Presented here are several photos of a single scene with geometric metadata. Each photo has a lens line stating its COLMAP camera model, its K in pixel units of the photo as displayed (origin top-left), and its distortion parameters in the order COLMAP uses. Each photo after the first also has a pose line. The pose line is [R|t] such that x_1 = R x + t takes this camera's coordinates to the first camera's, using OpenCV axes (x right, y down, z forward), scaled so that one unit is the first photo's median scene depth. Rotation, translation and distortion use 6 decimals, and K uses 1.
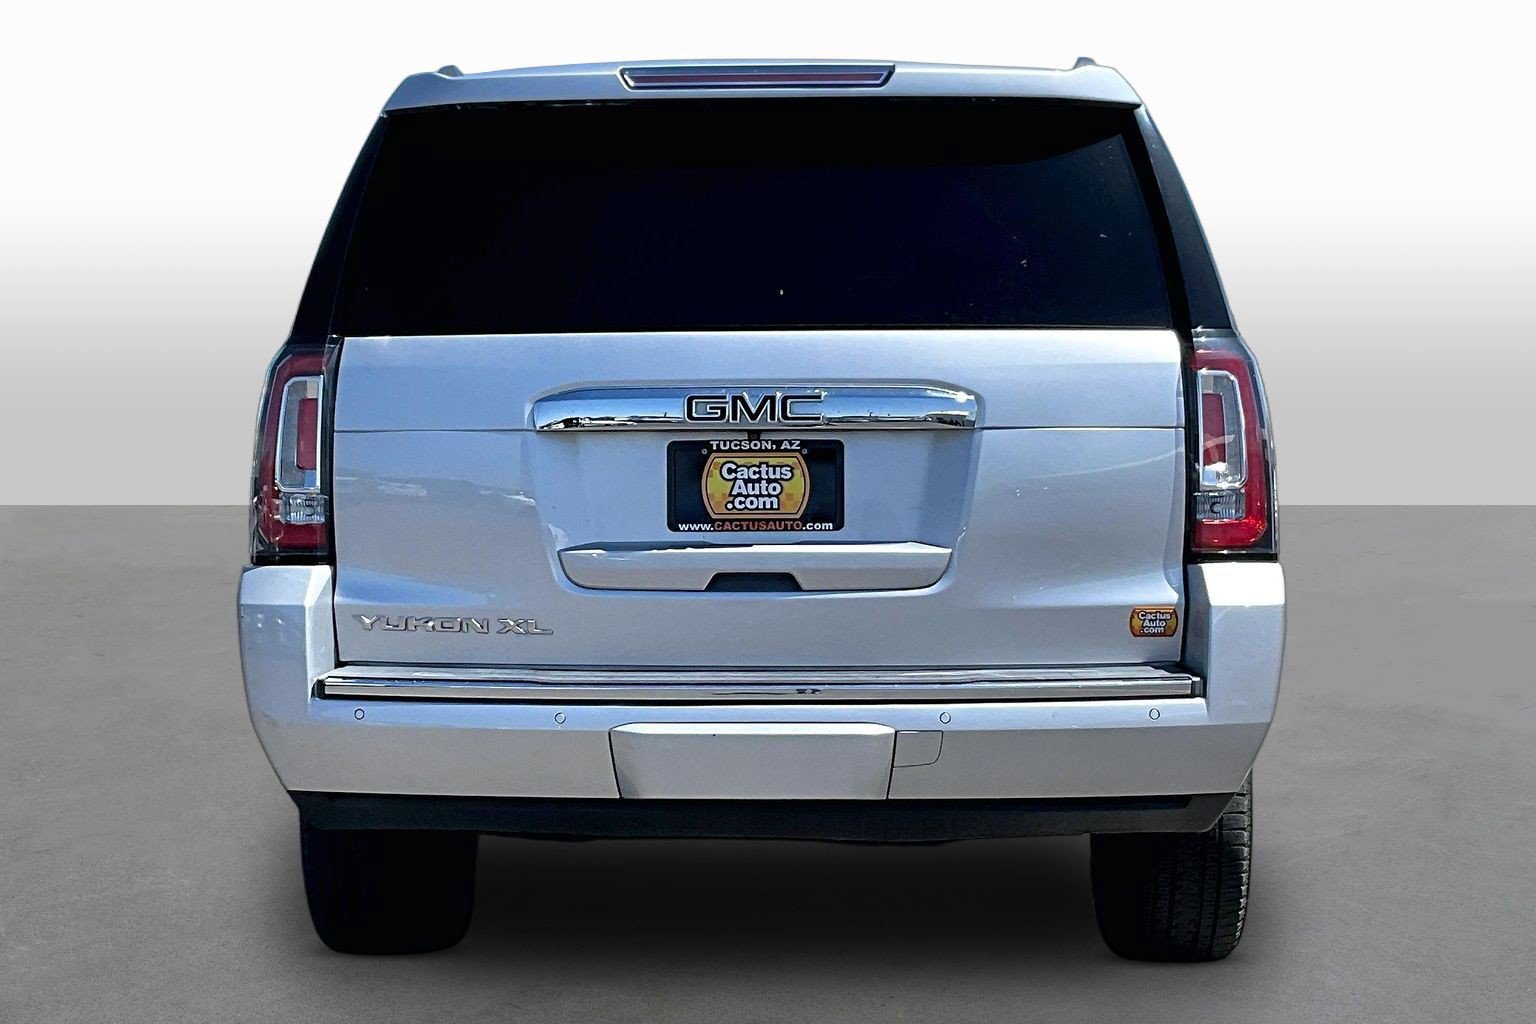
lens RADIAL K [[2318.5, 0, 766.6], [0, 2318.5, 515.0], [0, 0, 1]] dist [-0.027170, 0.000000]
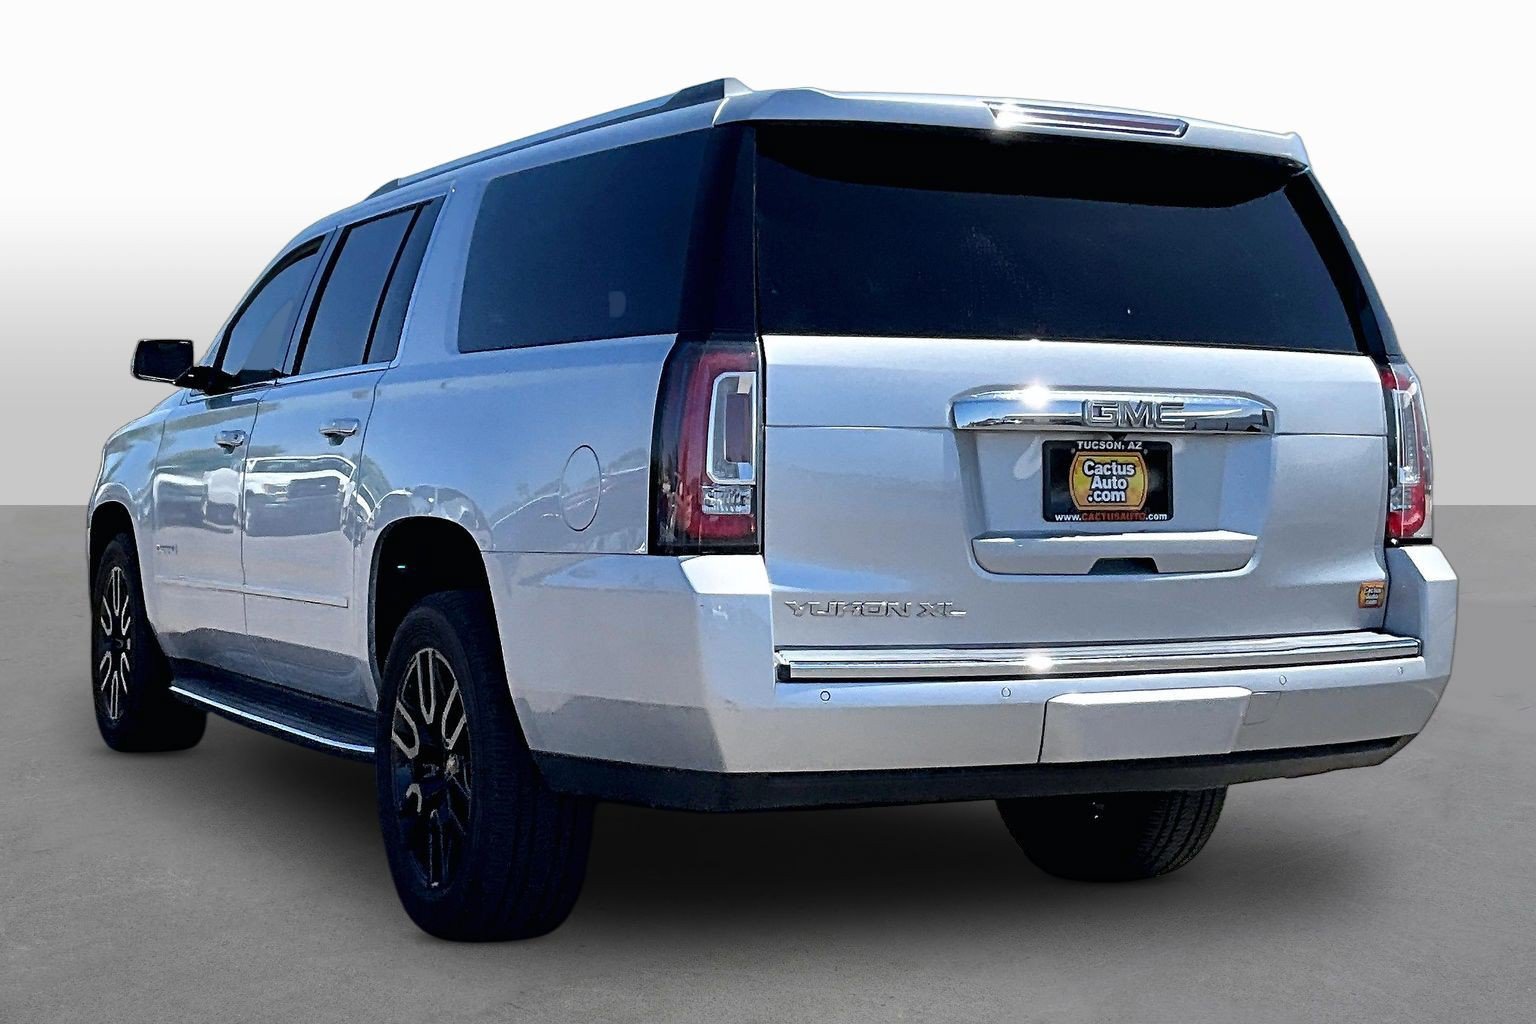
lens RADIAL K [[2504.1, 0, 752.4], [0, 2504.1, 442.8], [0, 0, 1]] dist [-0.007909, 0.000000]
pose [[0.863201, 0.014583, 0.504649, -0.772776], [-0.000818, 0.999622, -0.027488, 0.002422], [-0.504859, 0.023315, 0.862887, 0.032159]]
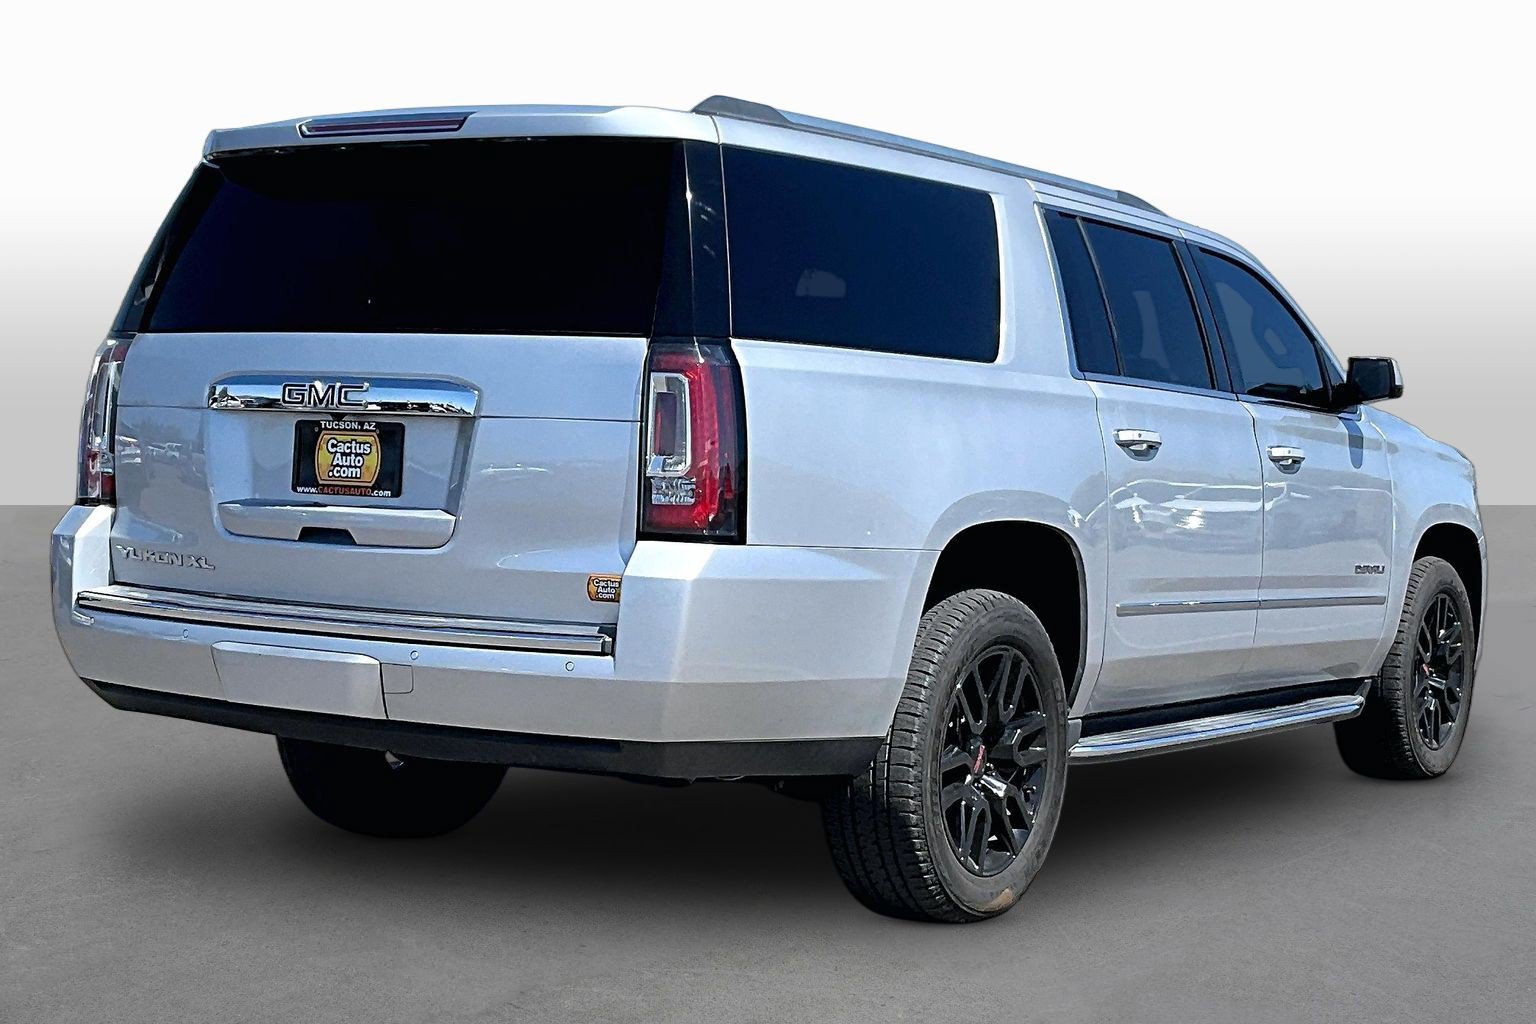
lens RADIAL K [[2504.1, 0, 768.6], [0, 2504.1, 513.5], [0, 0, 1]] dist [-0.007909, 0.000000]
pose [[0.865672, 0.049410, -0.498168, 0.853258], [-0.053338, 0.998556, 0.006354, -0.003719], [0.497762, 0.021071, 0.867058, -0.041173]]
